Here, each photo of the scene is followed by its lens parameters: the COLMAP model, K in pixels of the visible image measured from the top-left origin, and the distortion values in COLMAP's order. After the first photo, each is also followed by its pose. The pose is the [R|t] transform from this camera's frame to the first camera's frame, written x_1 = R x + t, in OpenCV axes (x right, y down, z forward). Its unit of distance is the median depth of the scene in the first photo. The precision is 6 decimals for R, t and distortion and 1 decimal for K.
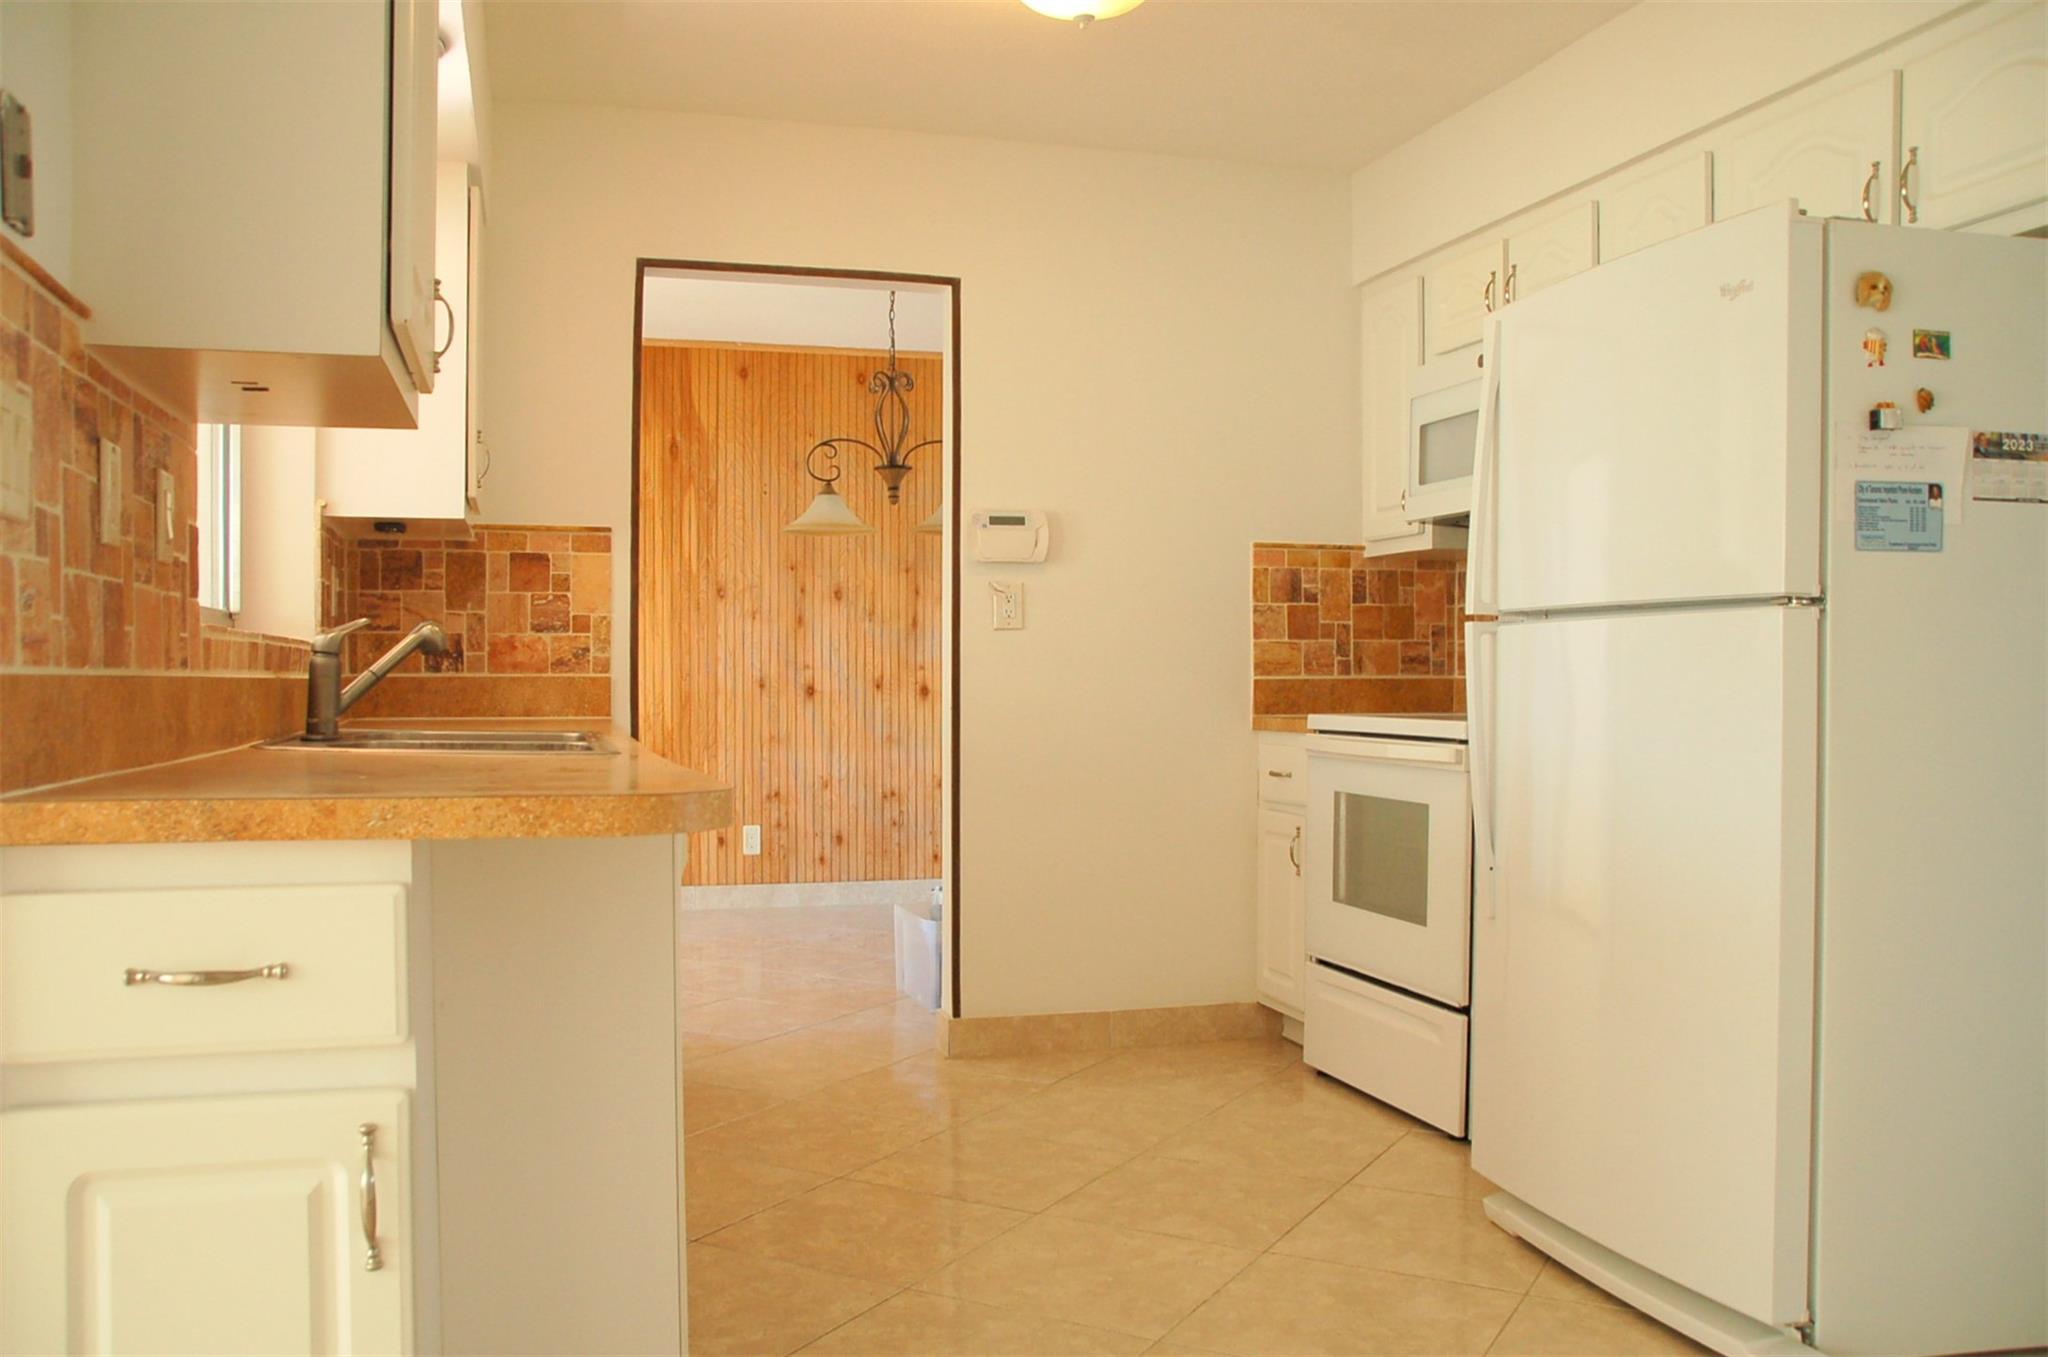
lens RADIAL K [[1688.1, 0, 1021.3], [0, 1688.1, 713.7], [0, 0, 1]] dist [-0.140884, 0.155539]
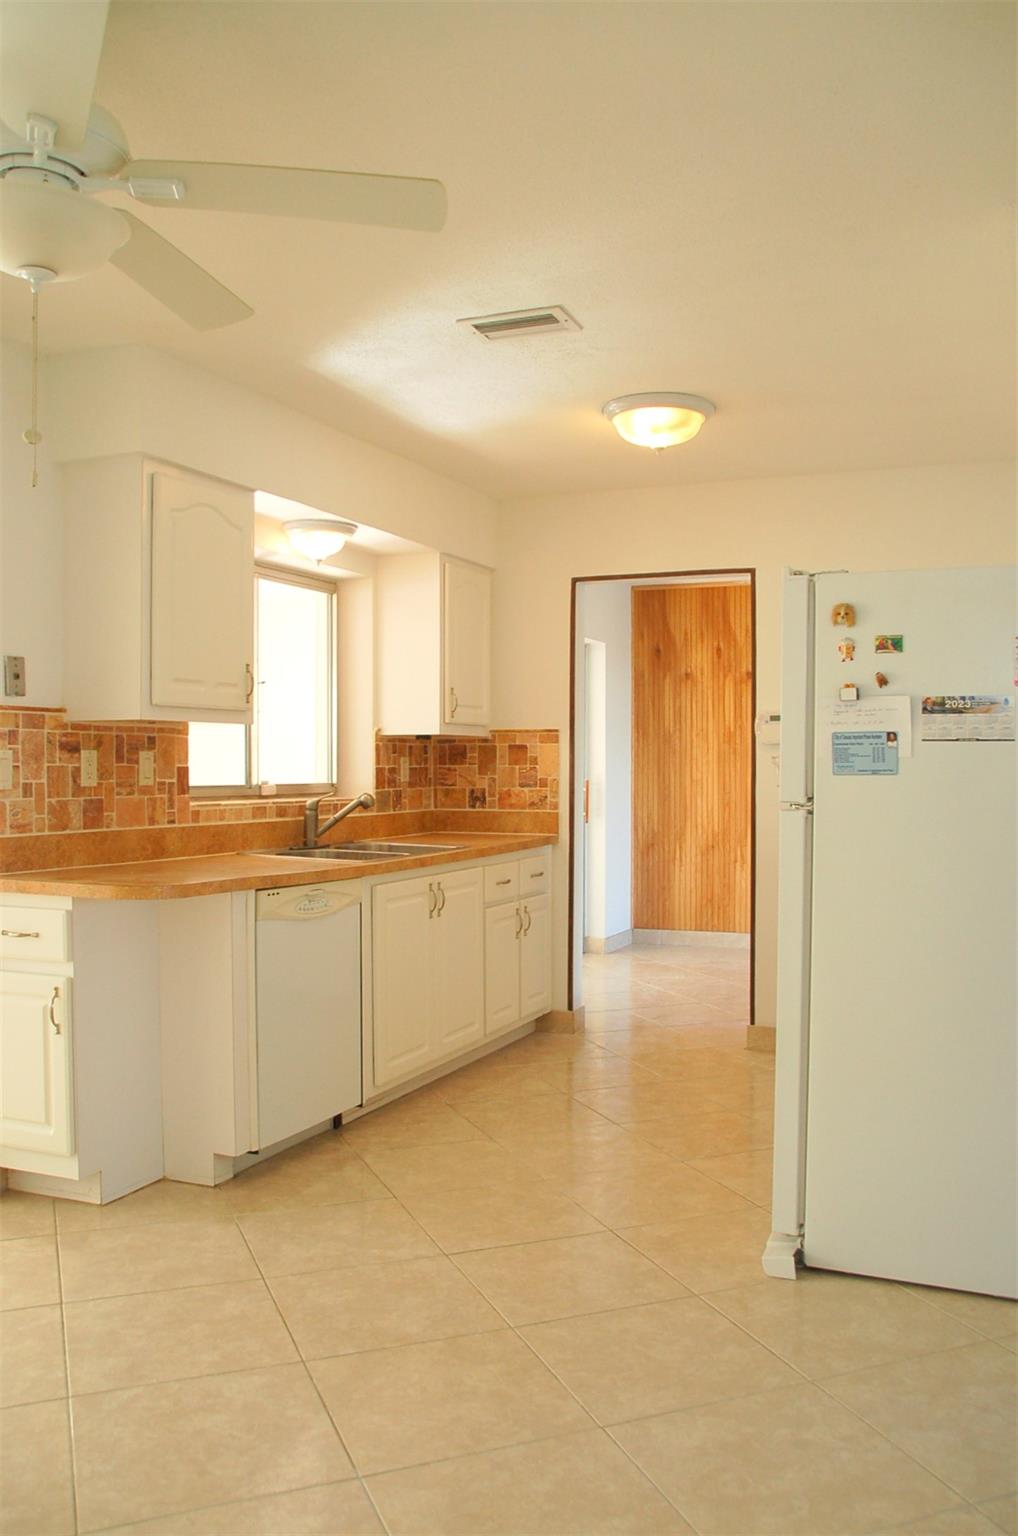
lens RADIAL K [[1266.1, 0, 509.6], [0, 1266.1, 805.8], [0, 0, 1]] dist [-0.140884, 0.155539]
pose [[0.777976, 0.017489, -0.628050, 0.835889], [-0.014061, 0.999847, 0.010425, -0.062020], [0.628136, 0.000721, 0.778103, -0.138160]]
